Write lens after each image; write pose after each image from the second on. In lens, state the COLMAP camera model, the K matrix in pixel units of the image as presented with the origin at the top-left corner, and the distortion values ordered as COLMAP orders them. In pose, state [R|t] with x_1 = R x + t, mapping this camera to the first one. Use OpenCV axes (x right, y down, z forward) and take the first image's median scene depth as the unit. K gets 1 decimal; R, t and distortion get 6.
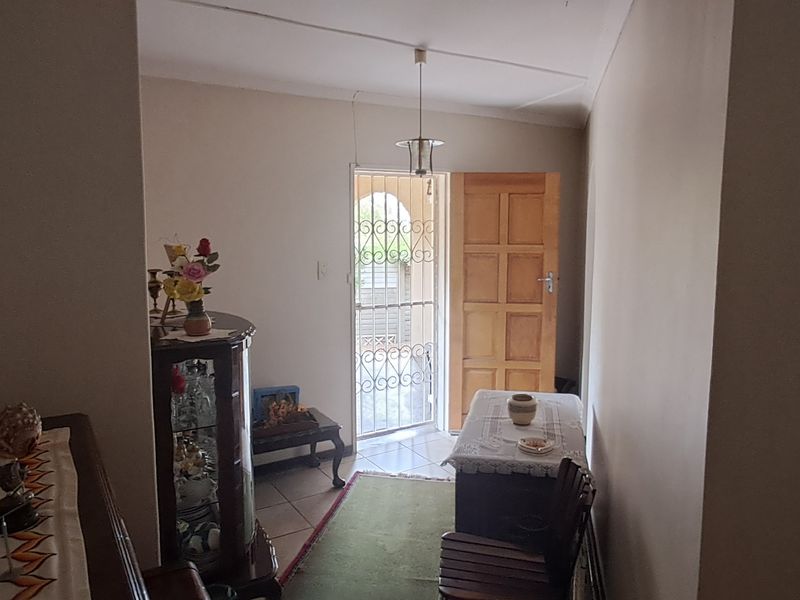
lens RADIAL K [[596.4, 0, 400.8], [0, 596.4, 300.1], [0, 0, 1]] dist [-0.013722, 0.014674]
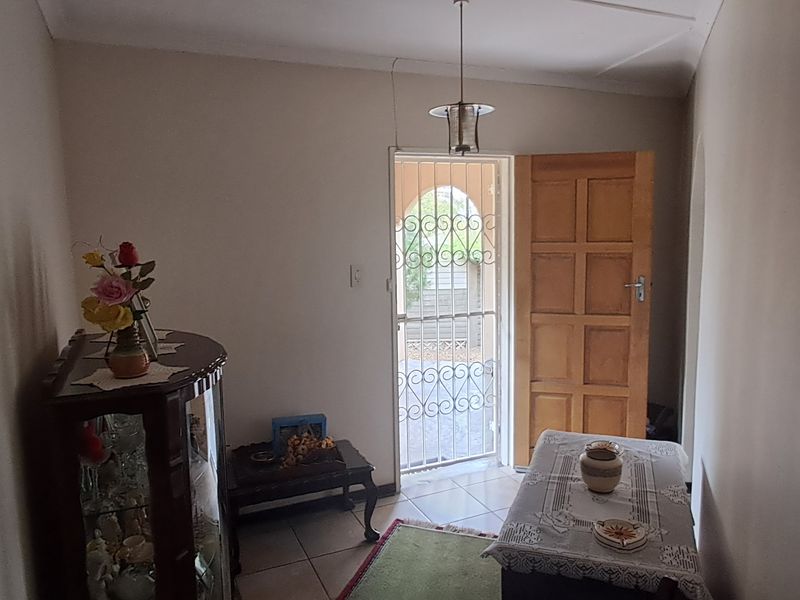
lens RADIAL K [[596.4, 0, 399.4], [0, 596.4, 299.5], [0, 0, 1]] dist [-0.013722, 0.014674]
pose [[0.990469, 0.001395, -0.137732, 0.043422], [-0.000996, 0.999995, 0.002963, -0.019803], [0.137735, -0.002798, 0.990465, 0.180869]]
